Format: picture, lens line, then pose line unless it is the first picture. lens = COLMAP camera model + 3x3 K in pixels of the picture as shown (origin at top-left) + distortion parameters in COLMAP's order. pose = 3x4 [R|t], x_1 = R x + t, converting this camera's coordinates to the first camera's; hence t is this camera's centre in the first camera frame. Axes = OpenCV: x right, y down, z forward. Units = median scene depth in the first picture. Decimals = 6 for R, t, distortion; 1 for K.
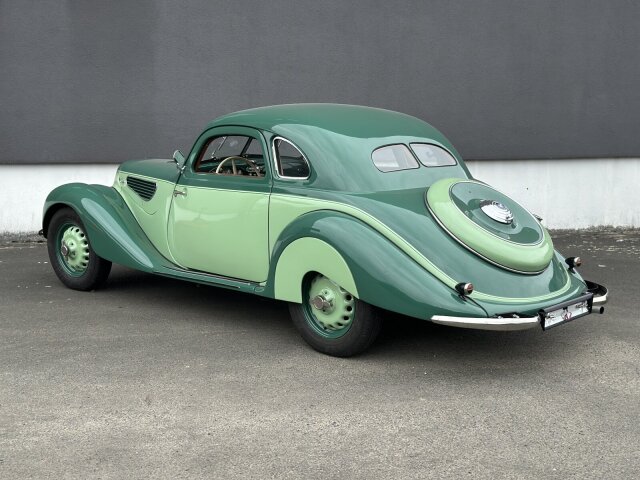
lens RADIAL K [[904.2, 0, 320.3], [0, 904.2, 242.3], [0, 0, 1]] dist [0.132881, 0.000000]
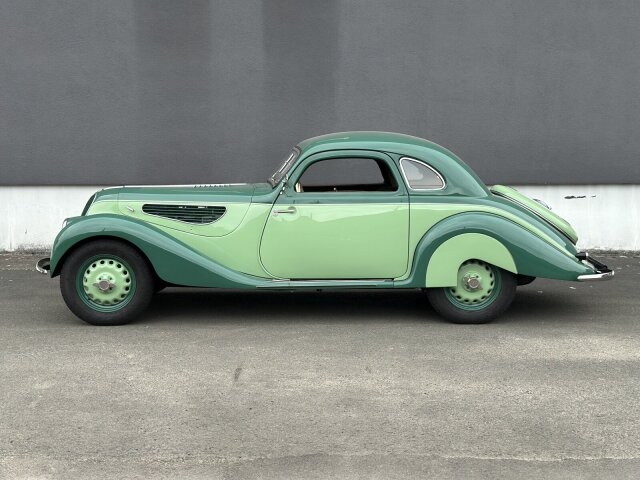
lens RADIAL K [[904.2, 0, 318.3], [0, 904.2, 237.7], [0, 0, 1]] dist [0.132881, 0.000000]
pose [[0.989644, 0.014514, -0.142808, -0.043659], [-0.019912, 0.999138, -0.036438, 0.021487], [0.142156, 0.038905, 0.989079, -0.123260]]
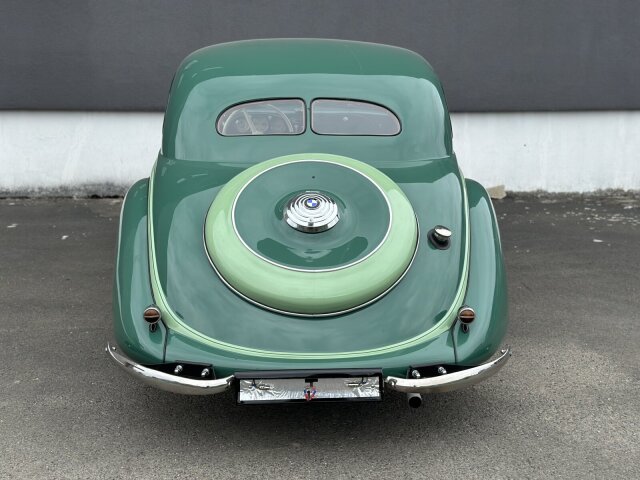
lens RADIAL K [[904.2, 0, 317.2], [0, 904.2, 245.2], [0, 0, 1]] dist [0.132881, 0.000000]
pose [[0.998979, 0.017994, -0.041445, 0.081669], [-0.015458, 0.998034, 0.060732, -0.016363], [0.042456, -0.060029, 0.997293, 0.143651]]
